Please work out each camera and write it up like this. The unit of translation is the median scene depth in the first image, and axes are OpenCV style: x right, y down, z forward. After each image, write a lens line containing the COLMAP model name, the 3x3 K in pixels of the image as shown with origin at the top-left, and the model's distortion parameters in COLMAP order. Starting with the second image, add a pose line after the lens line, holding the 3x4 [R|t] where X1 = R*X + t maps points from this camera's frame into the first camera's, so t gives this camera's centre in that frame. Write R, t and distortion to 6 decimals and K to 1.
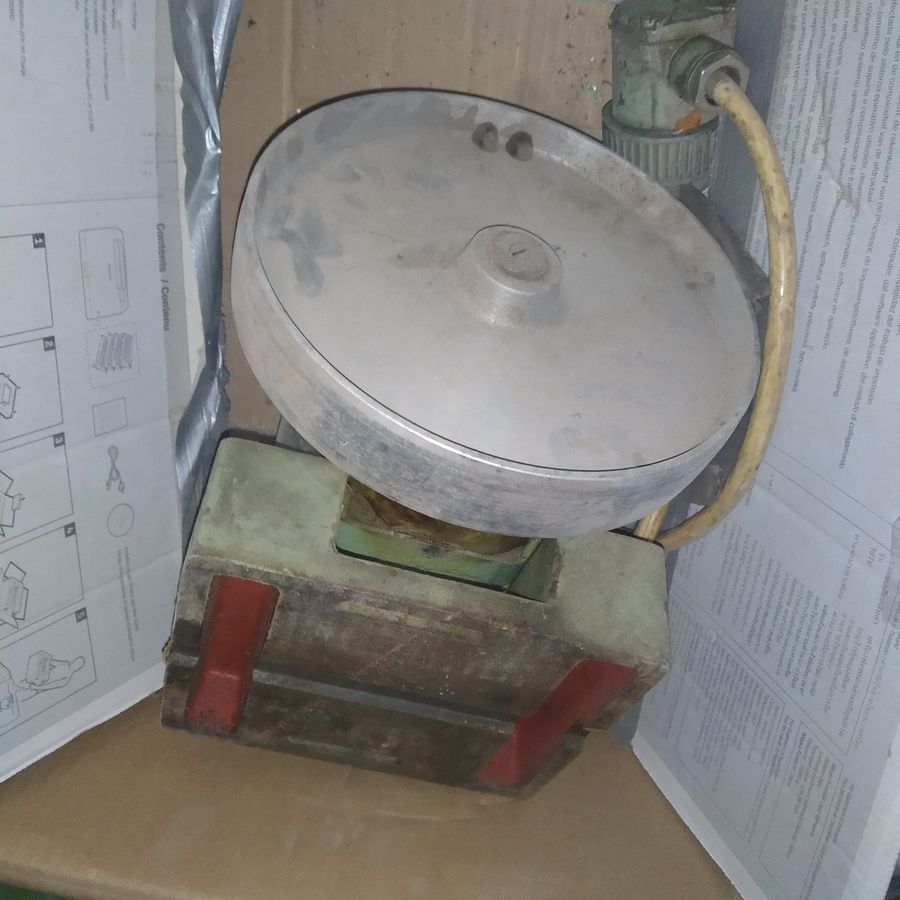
lens RADIAL K [[901.2, 0, 450.0], [0, 901.2, 450.0], [0, 0, 1]] dist [0.005486, -0.045310]
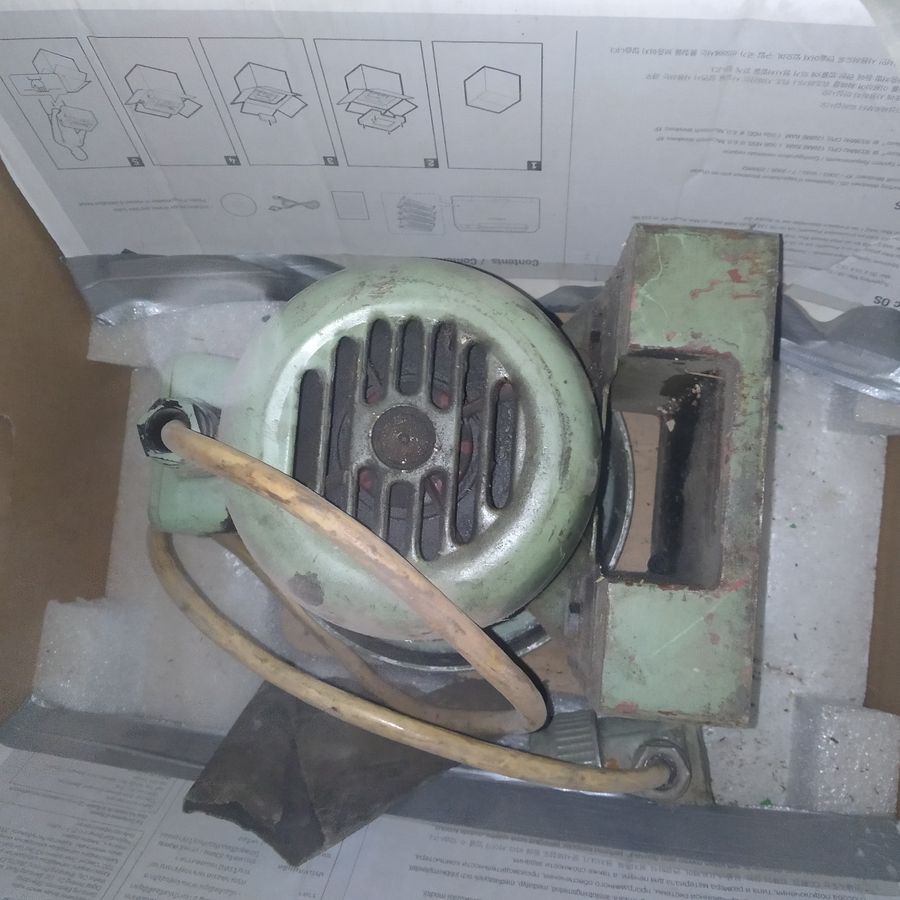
lens RADIAL K [[901.2, 0, 450.0], [0, 901.2, 450.0], [0, 0, 1]] dist [0.005486, -0.045310]
pose [[0.010904, 0.999218, 0.038016, -0.153522], [-0.976725, 0.018788, -0.213671, 0.075213], [-0.214218, -0.034802, 0.976166, 0.009758]]
